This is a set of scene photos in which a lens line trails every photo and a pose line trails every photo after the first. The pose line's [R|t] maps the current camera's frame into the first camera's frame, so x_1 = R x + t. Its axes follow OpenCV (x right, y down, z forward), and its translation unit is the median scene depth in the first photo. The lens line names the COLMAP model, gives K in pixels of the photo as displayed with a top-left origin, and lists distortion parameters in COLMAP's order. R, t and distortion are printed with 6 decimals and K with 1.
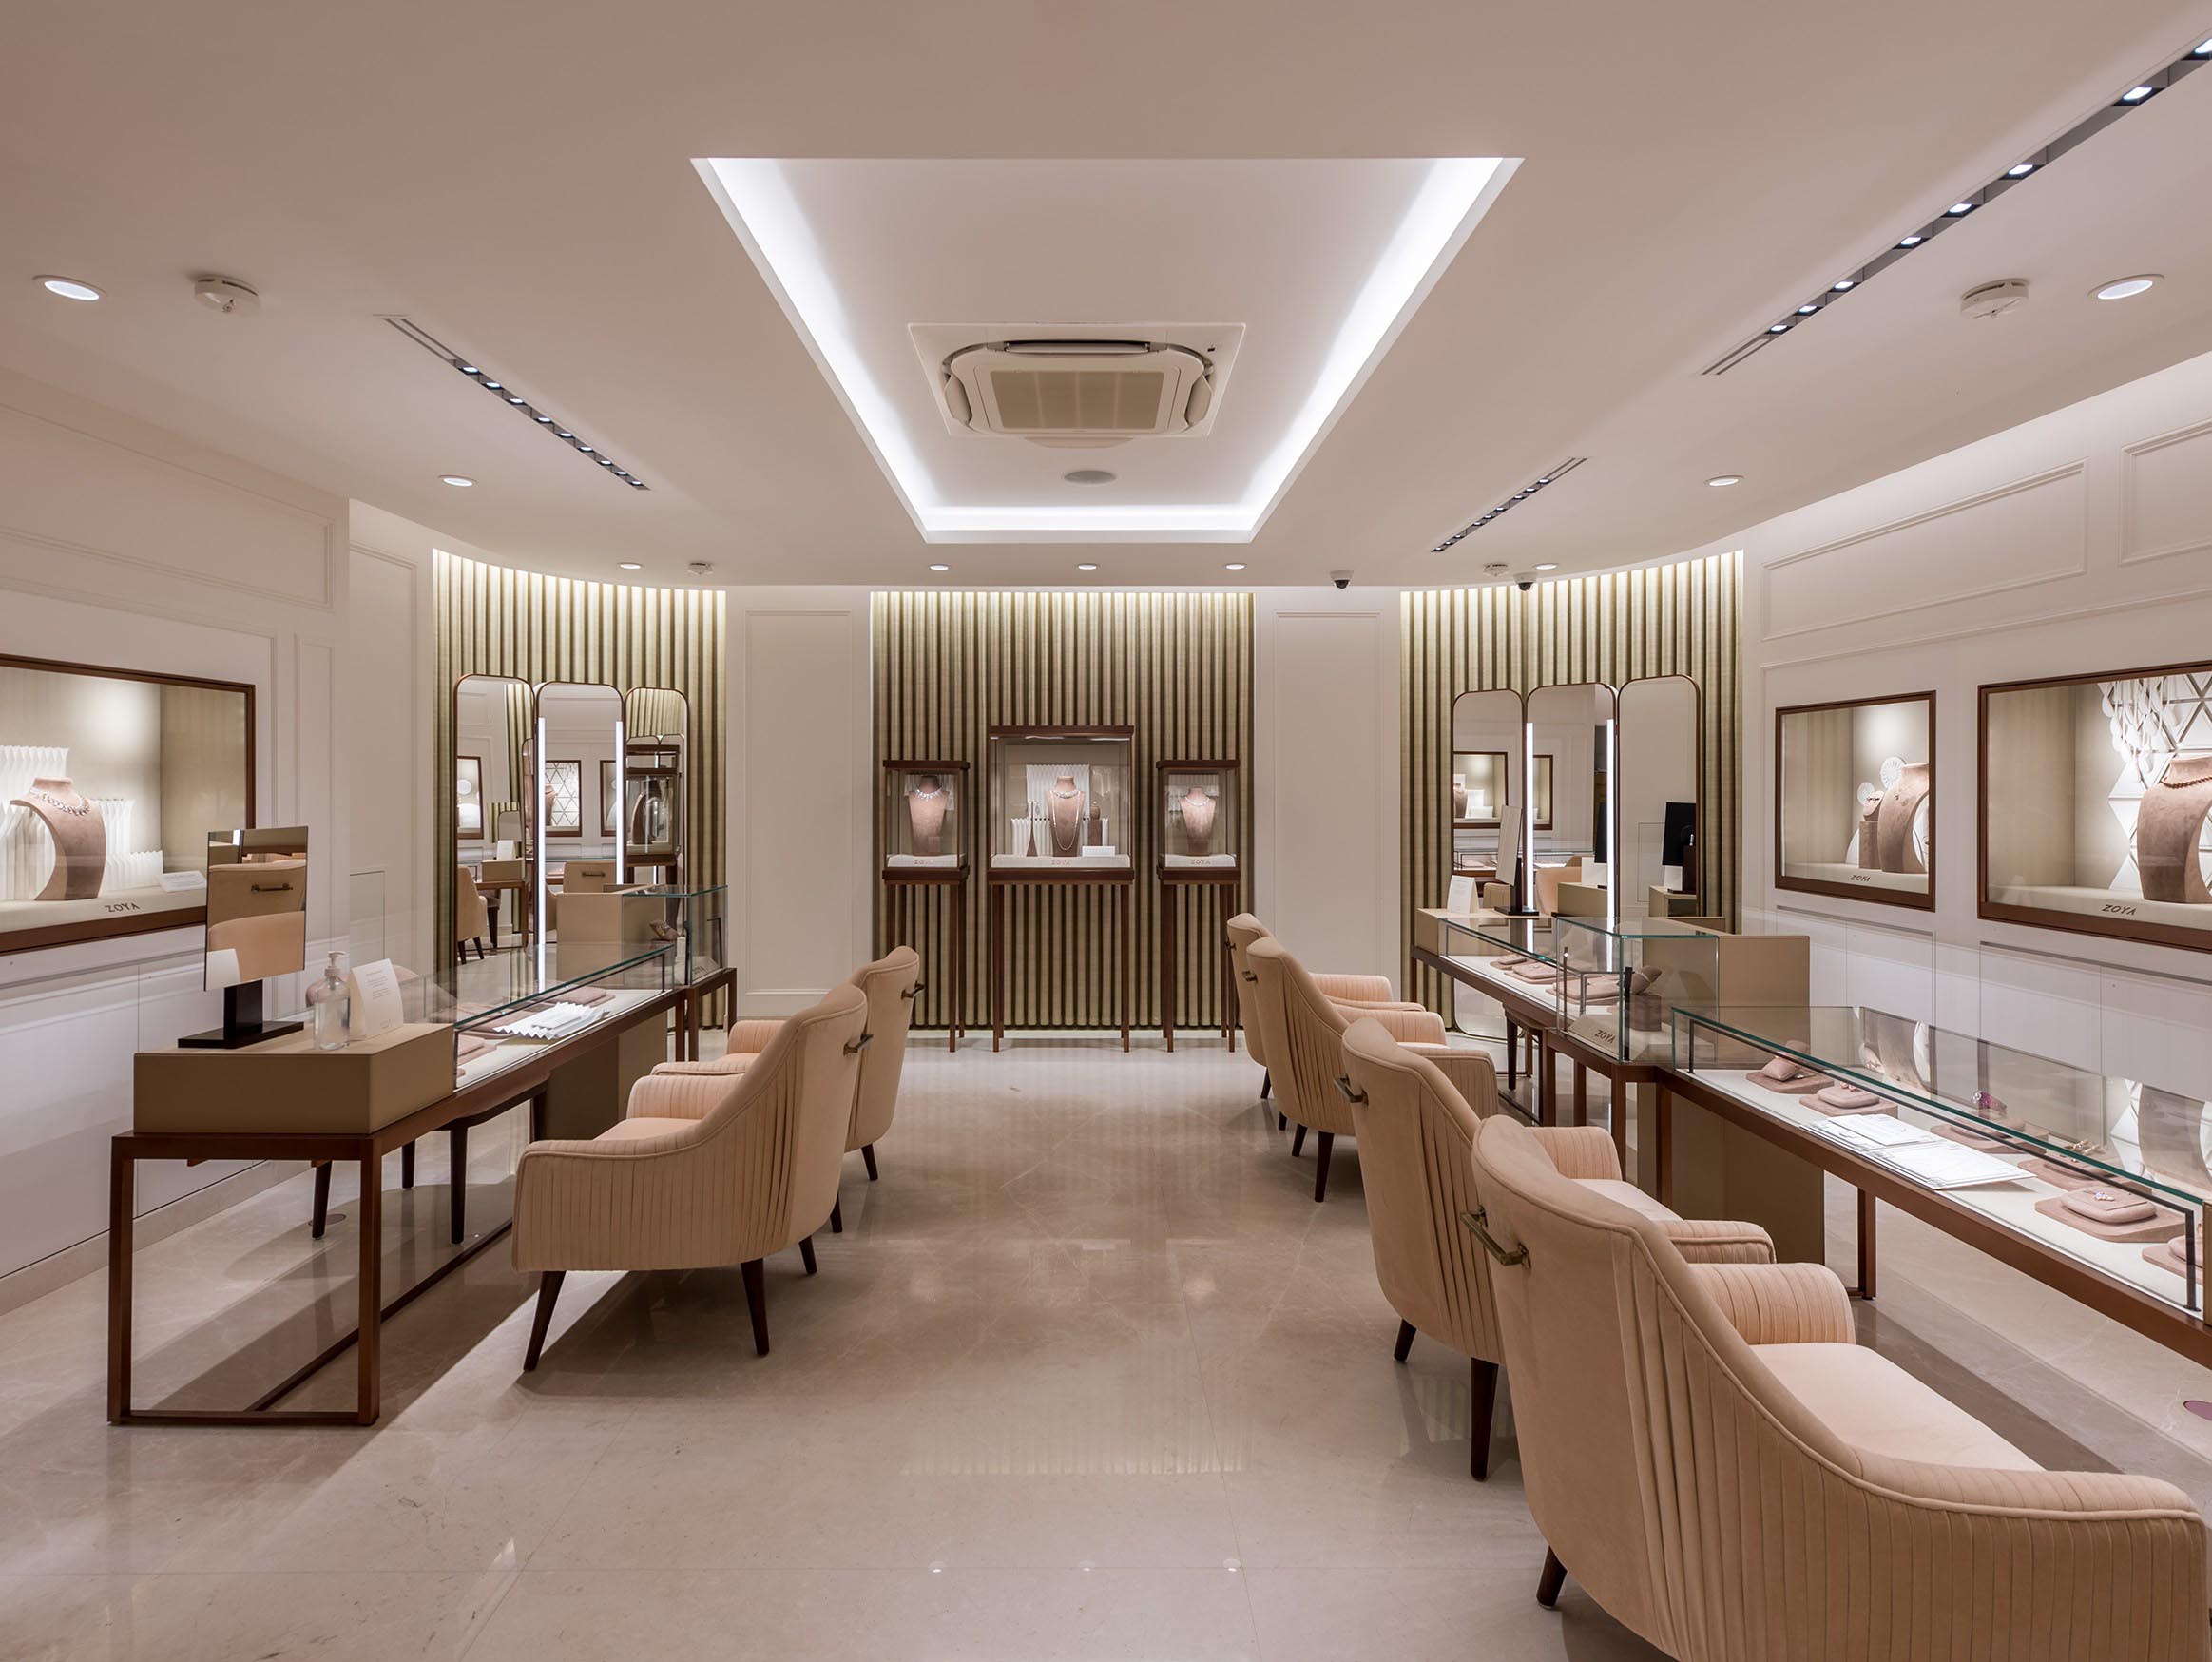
lens RADIAL K [[1006.6, 0, 1105.2], [0, 1006.6, 794.5], [0, 0, 1]] dist [-0.002275, -0.001506]
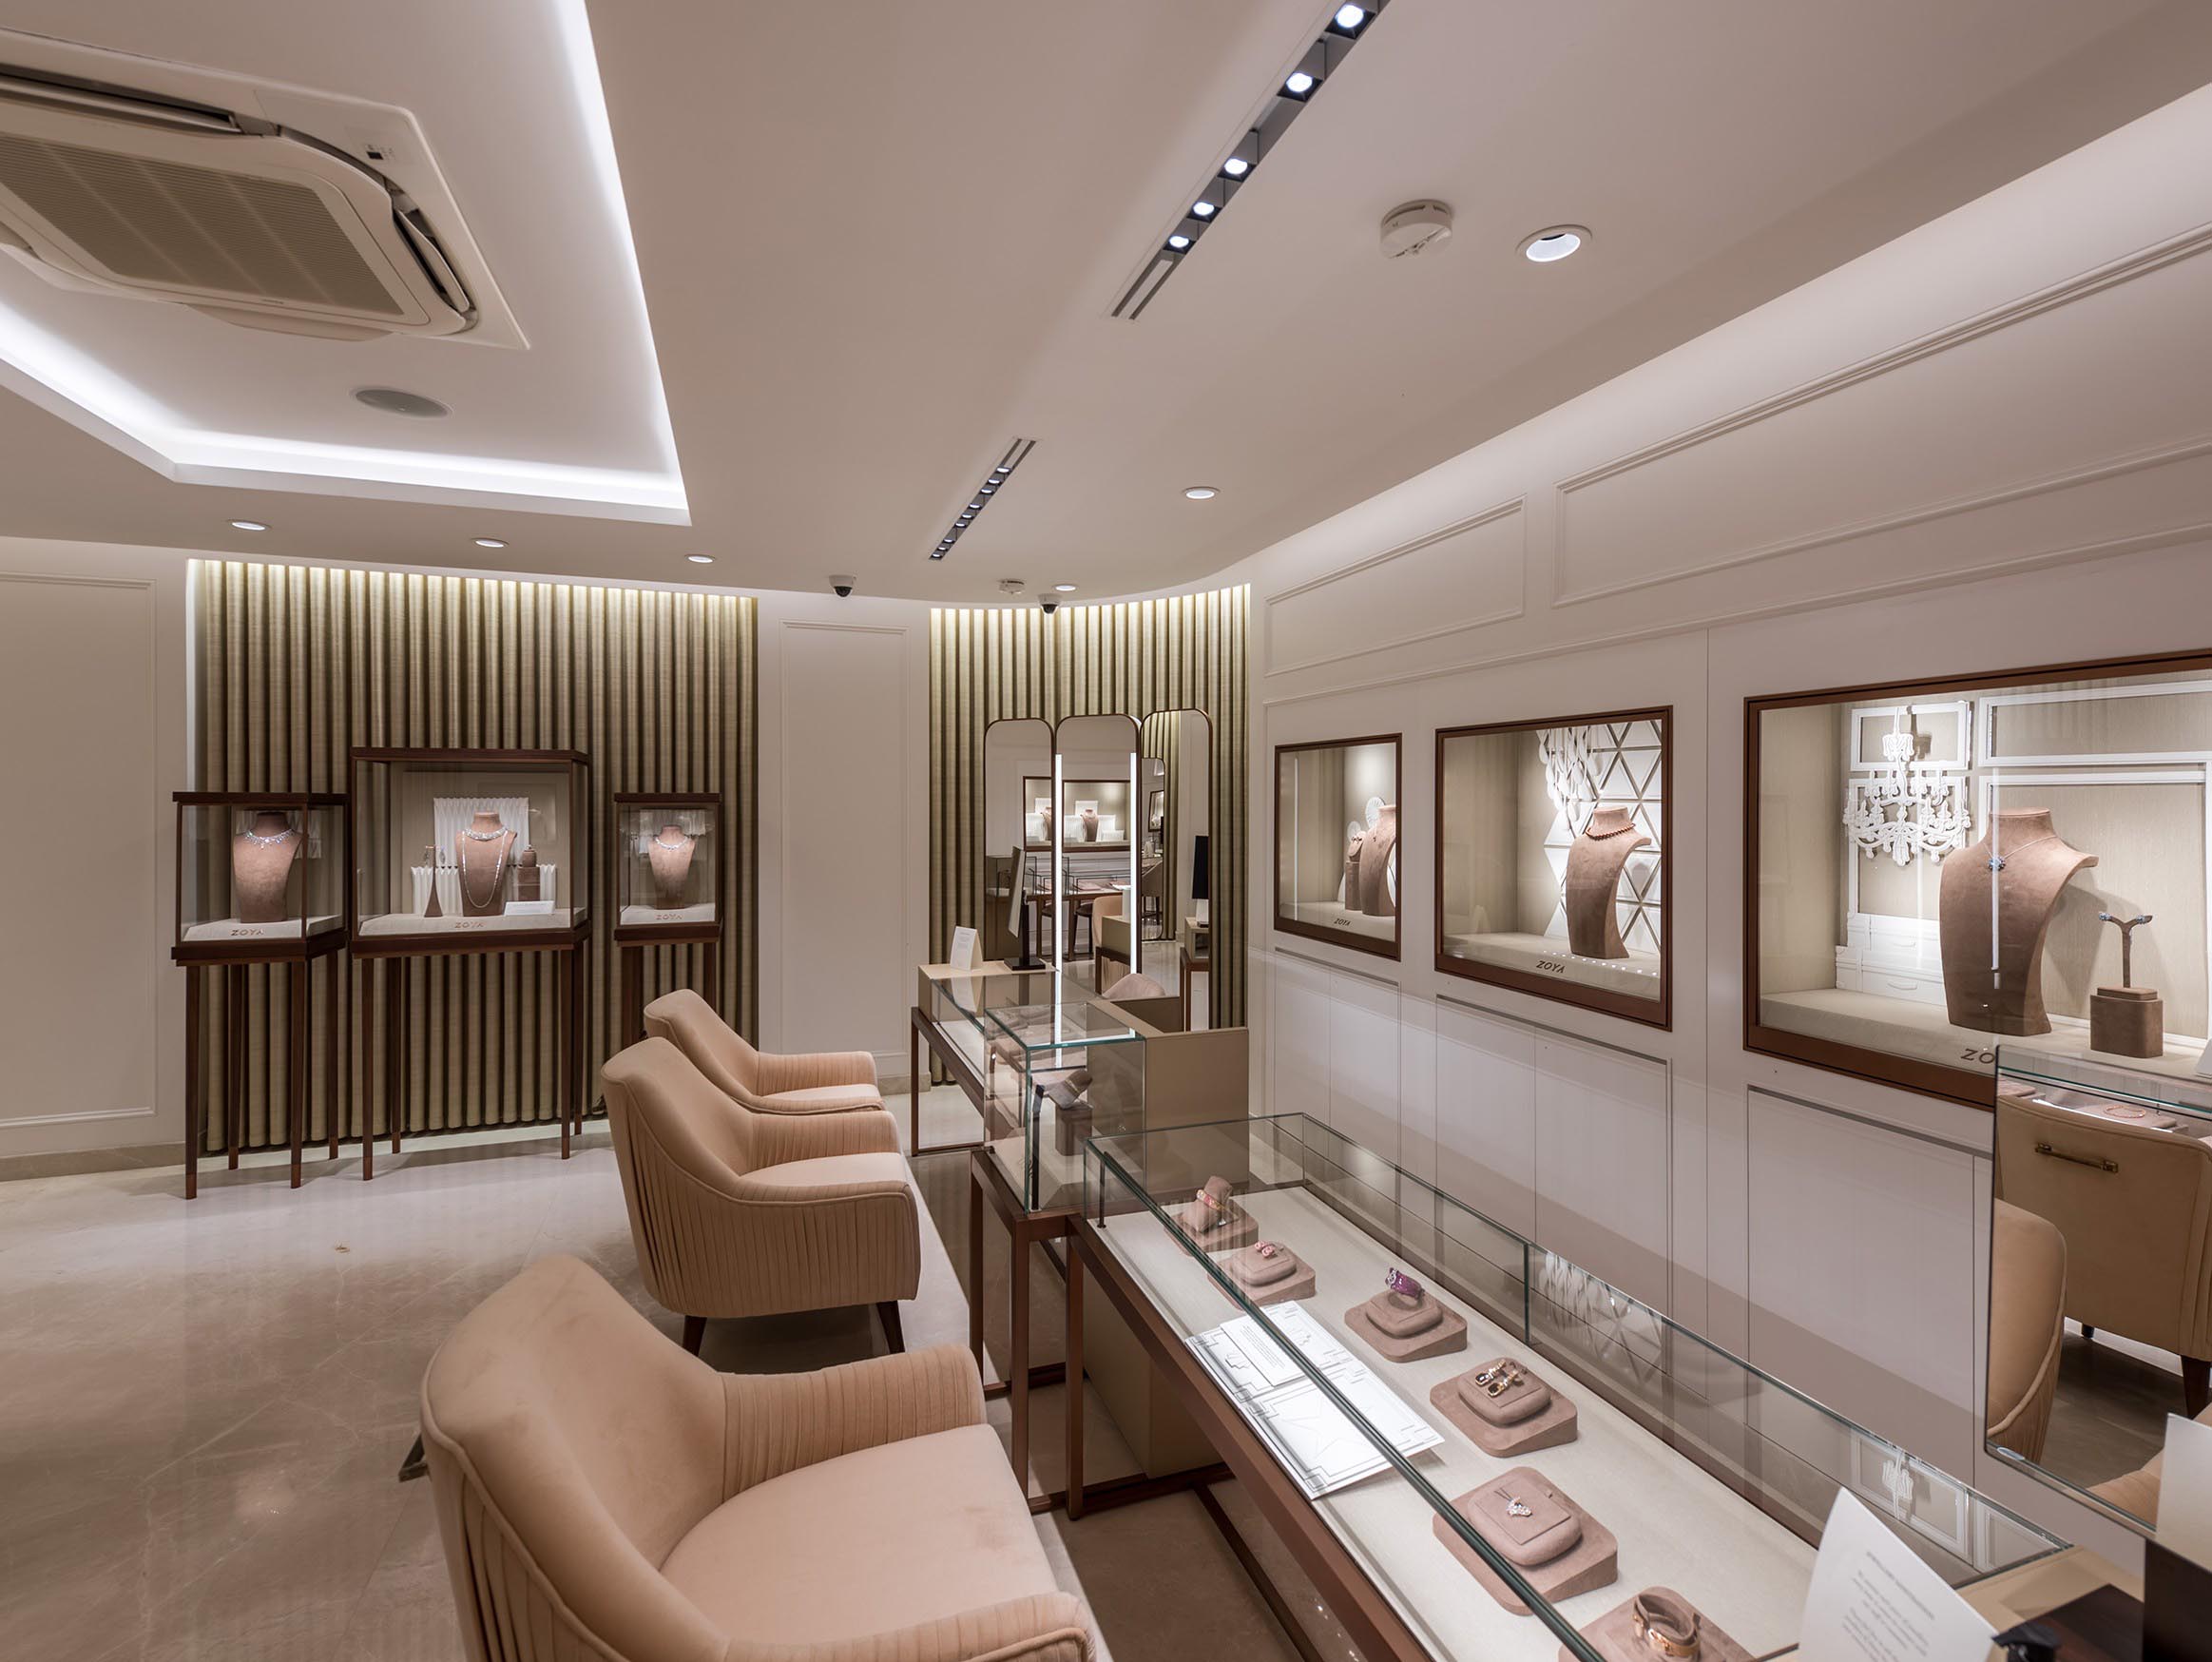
lens RADIAL K [[880.8, 0, 1106.5], [0, 880.8, 810.2], [0, 0, 1]] dist [0.001372, 0.000082]
pose [[0.951767, -0.003184, 0.306805, 0.244353], [0.000419, 0.999959, 0.009078, -0.030563], [-0.306821, -0.008512, 0.951729, 0.230263]]
